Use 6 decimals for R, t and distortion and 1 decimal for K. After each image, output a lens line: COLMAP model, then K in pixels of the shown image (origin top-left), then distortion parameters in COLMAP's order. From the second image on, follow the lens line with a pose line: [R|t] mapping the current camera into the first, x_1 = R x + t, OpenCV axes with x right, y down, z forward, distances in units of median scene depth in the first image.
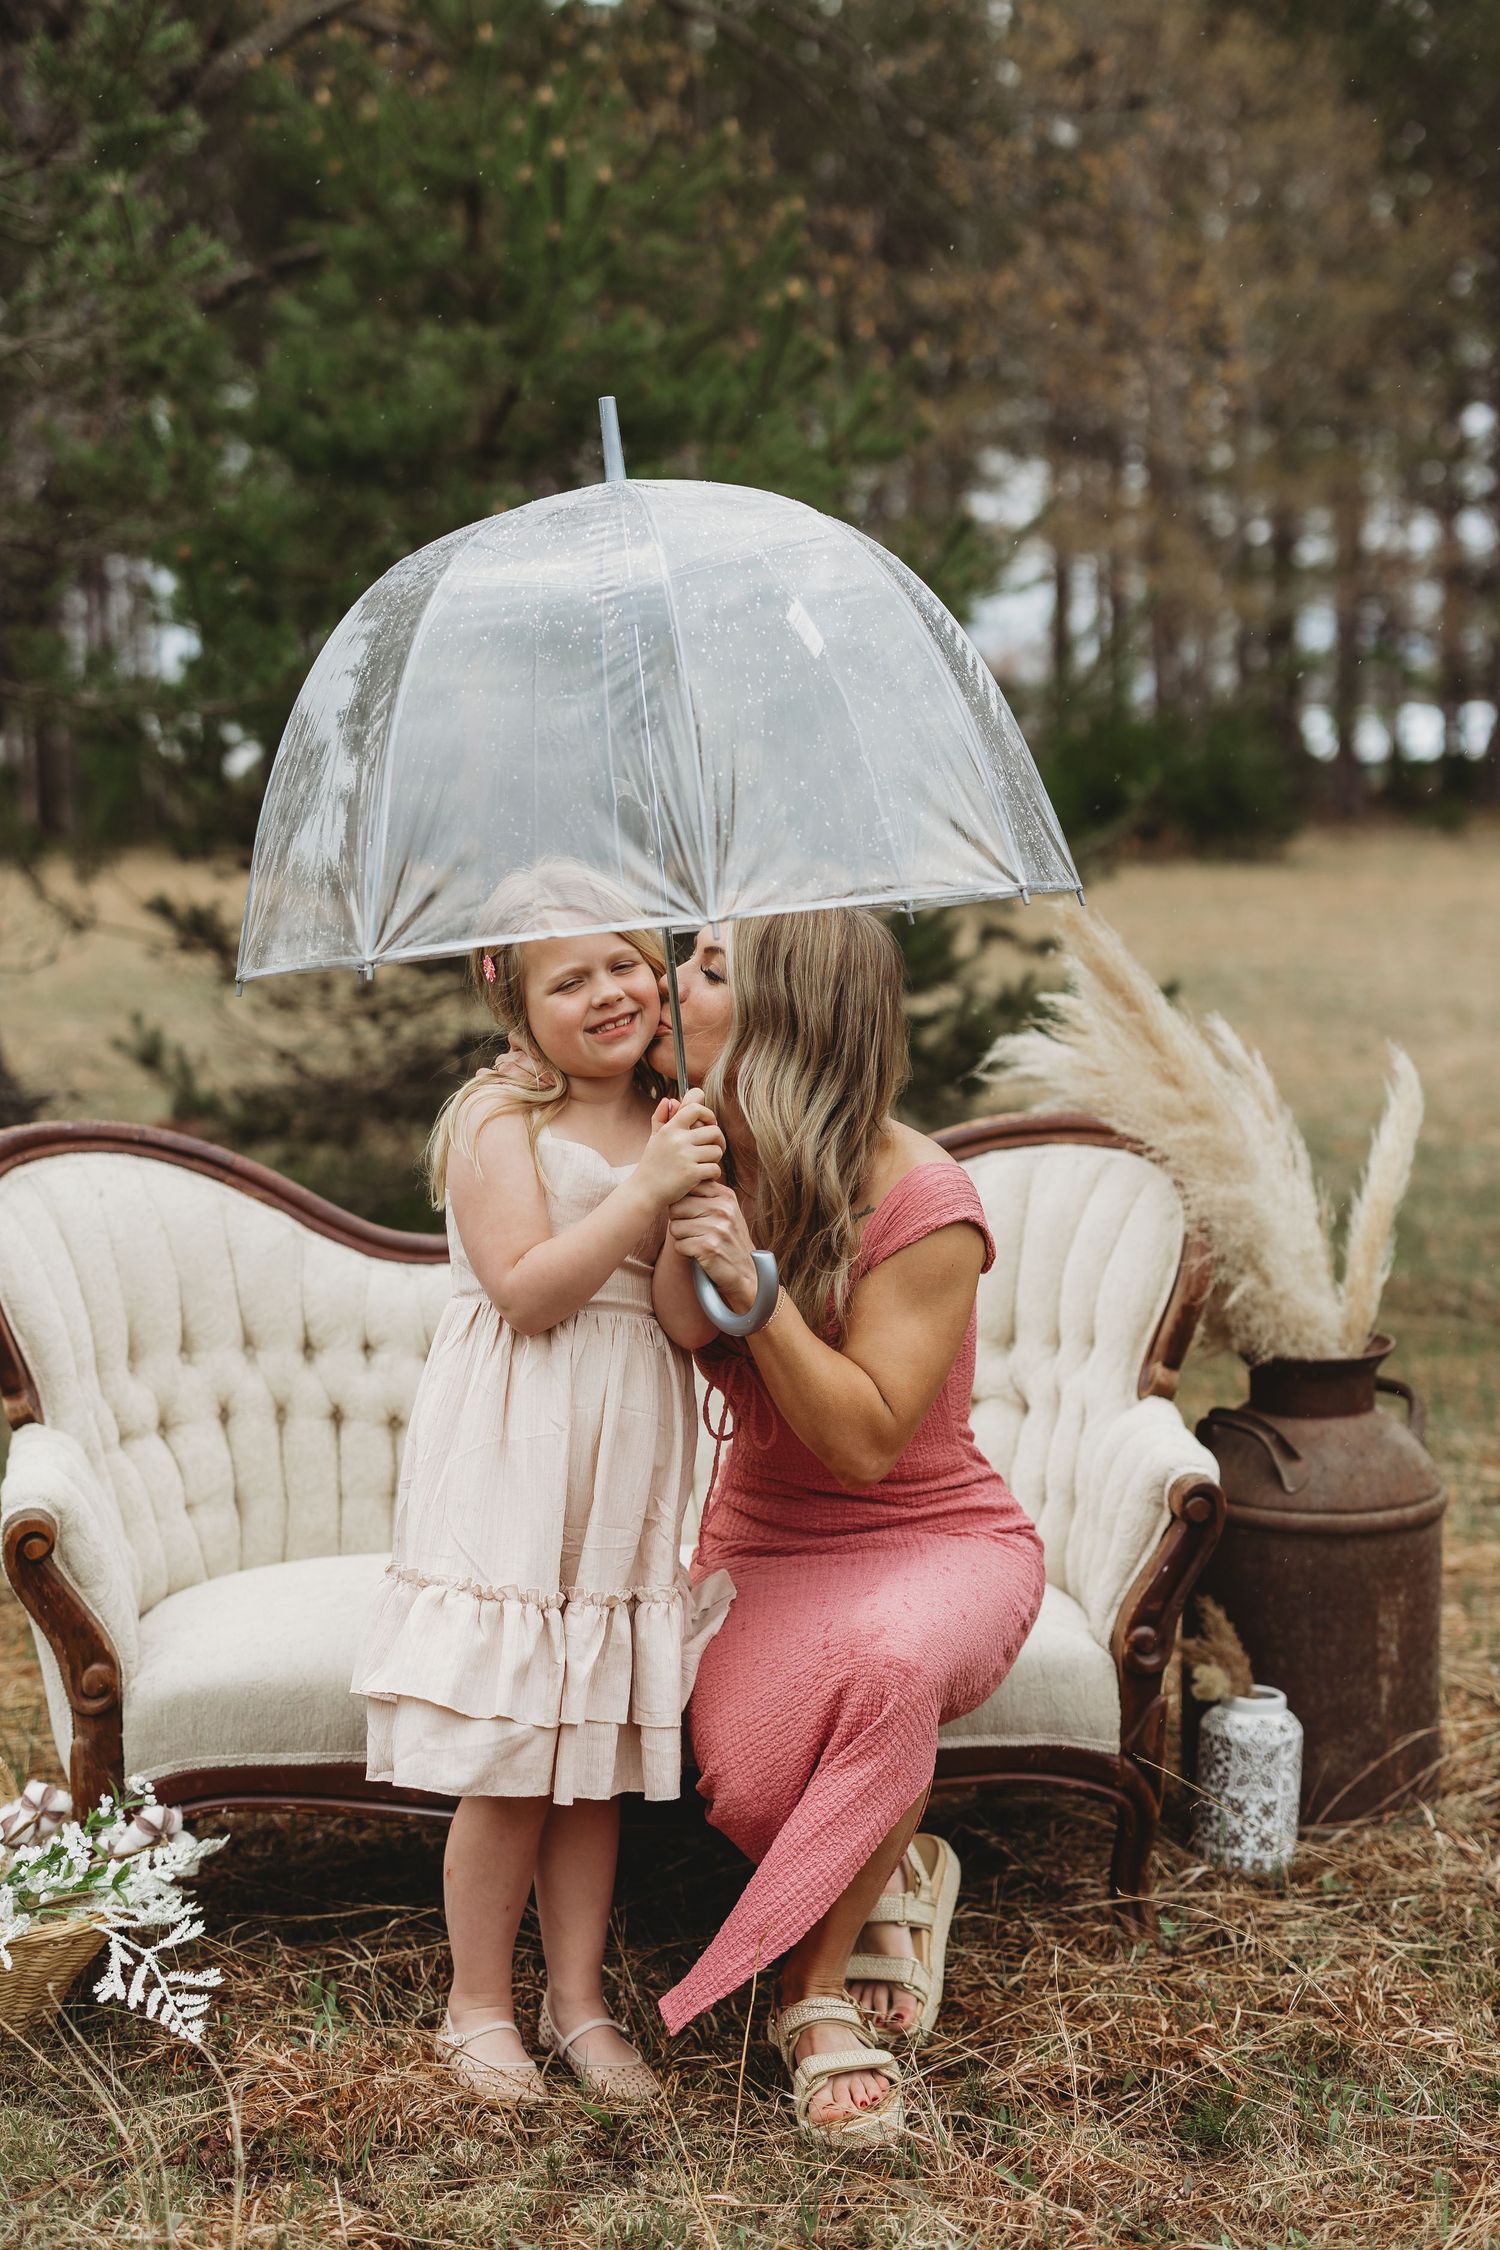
lens RADIAL K [[3209.0, 0, 749.6], [0, 3209.0, 1125.3], [0, 0, 1]] dist [0.024651, 0.000000]
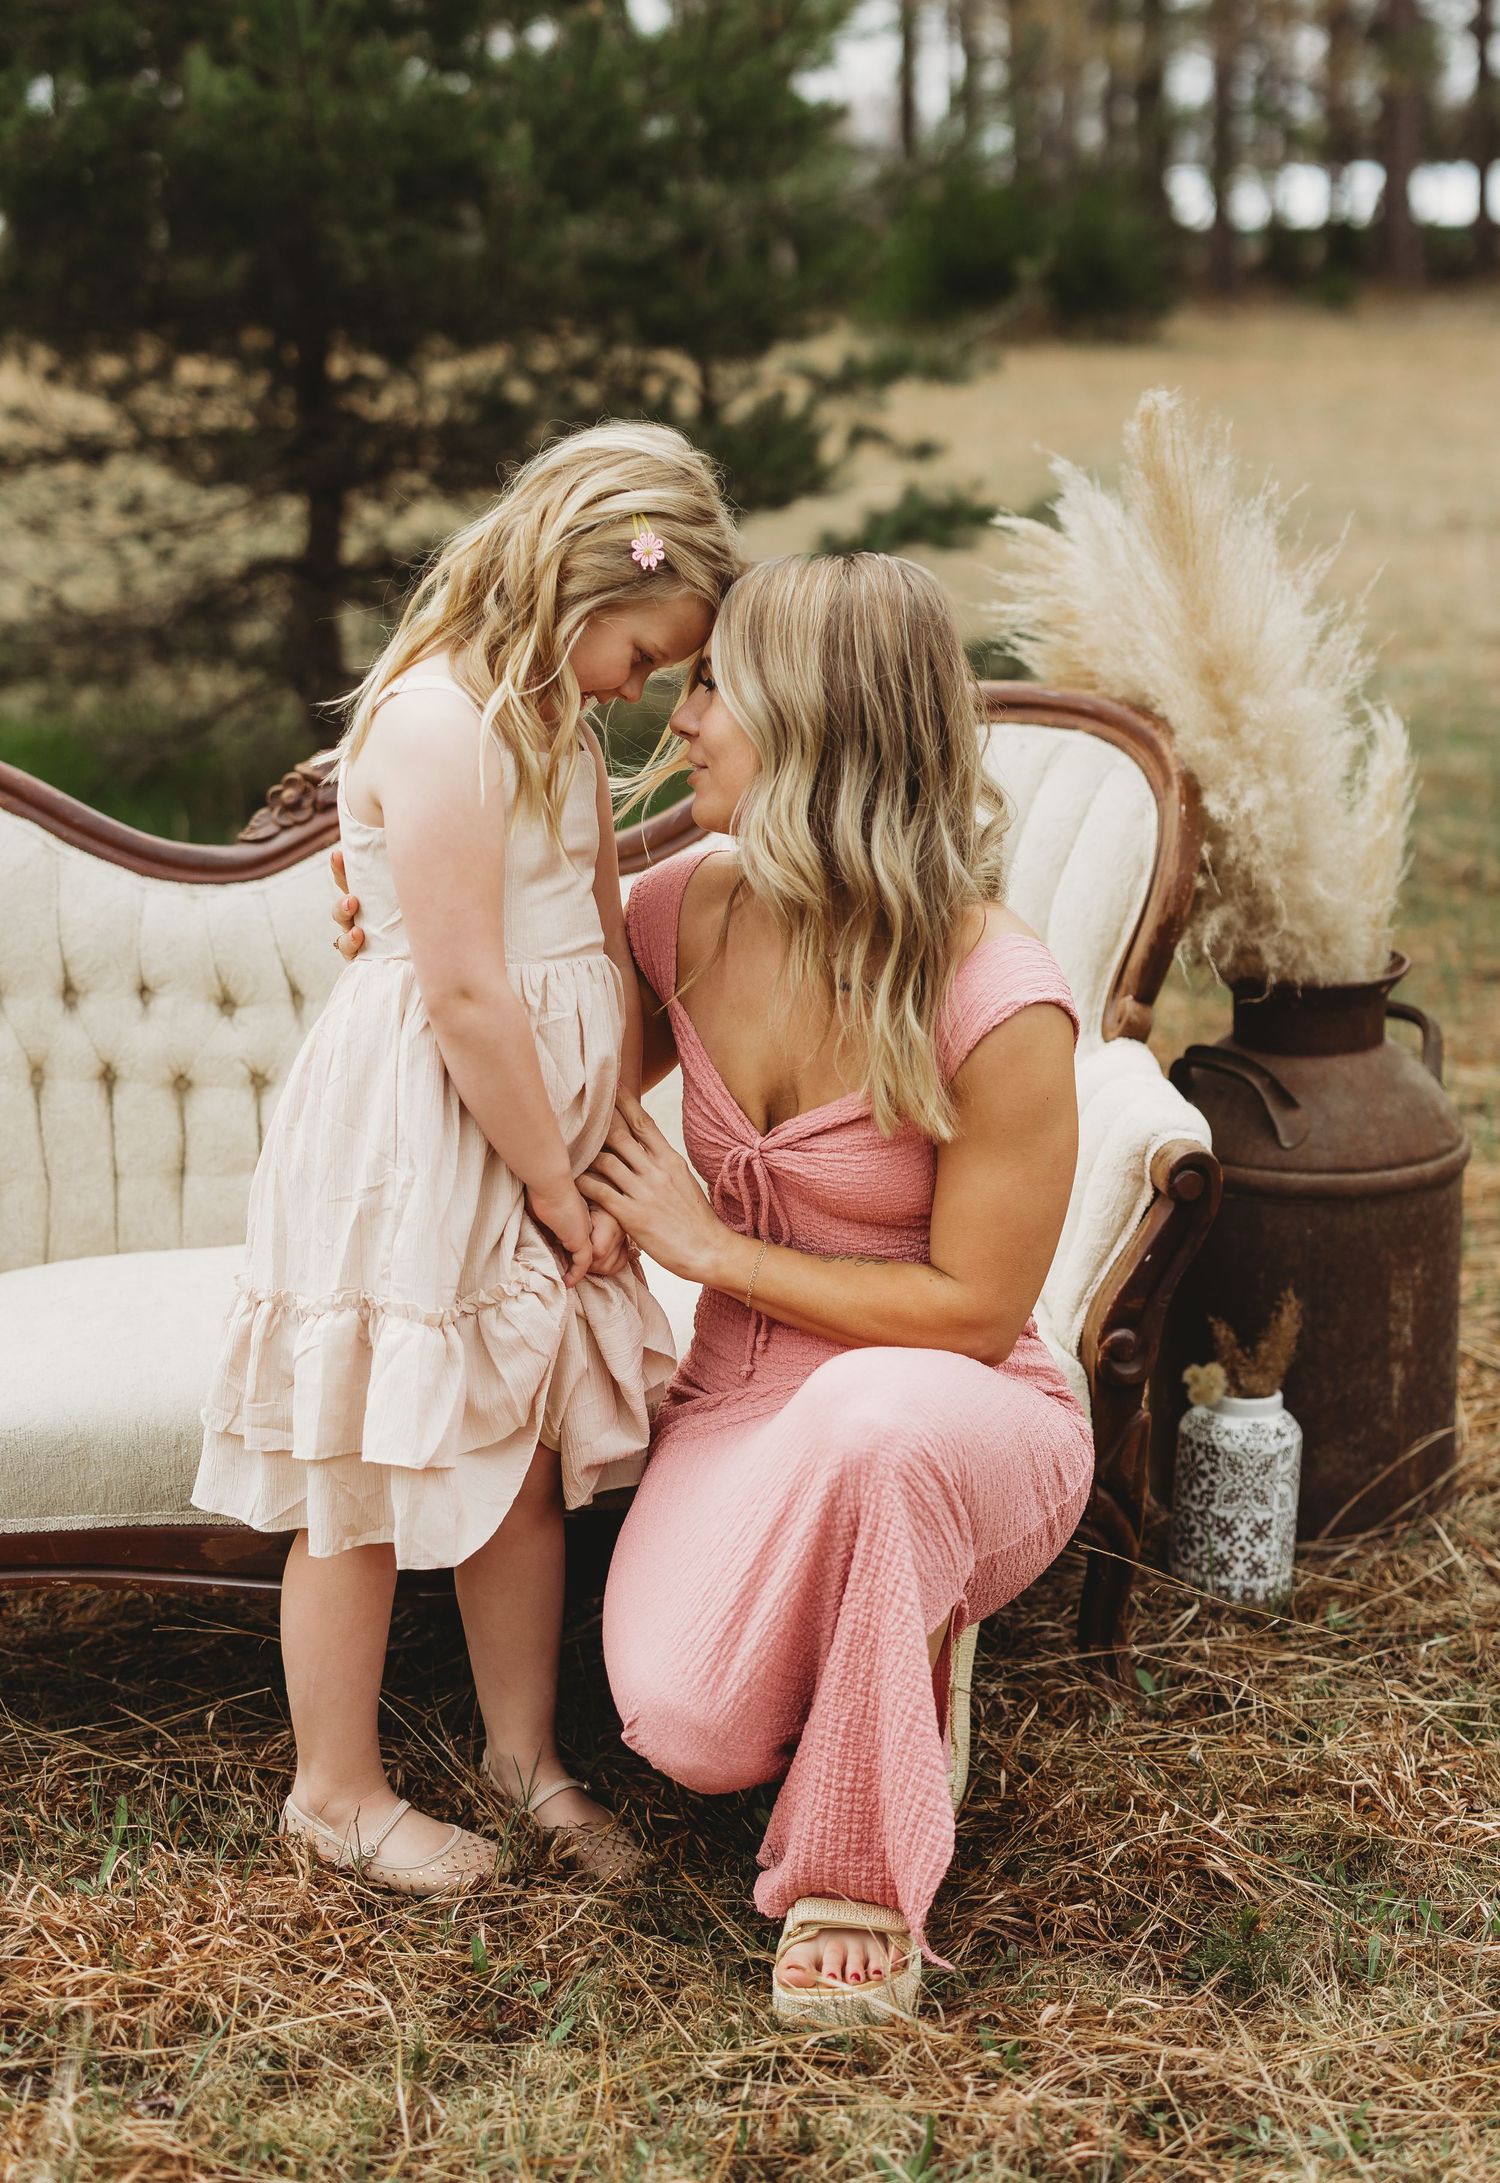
lens RADIAL K [[3264.4, 0, 801.9], [0, 3264.4, 953.4], [0, 0, 1]] dist [0.023173, 0.000000]
pose [[0.996929, -0.018725, 0.076033, -0.017821], [0.010512, 0.994203, 0.107007, -0.025886], [-0.077596, -0.105879, 0.991347, 0.186037]]
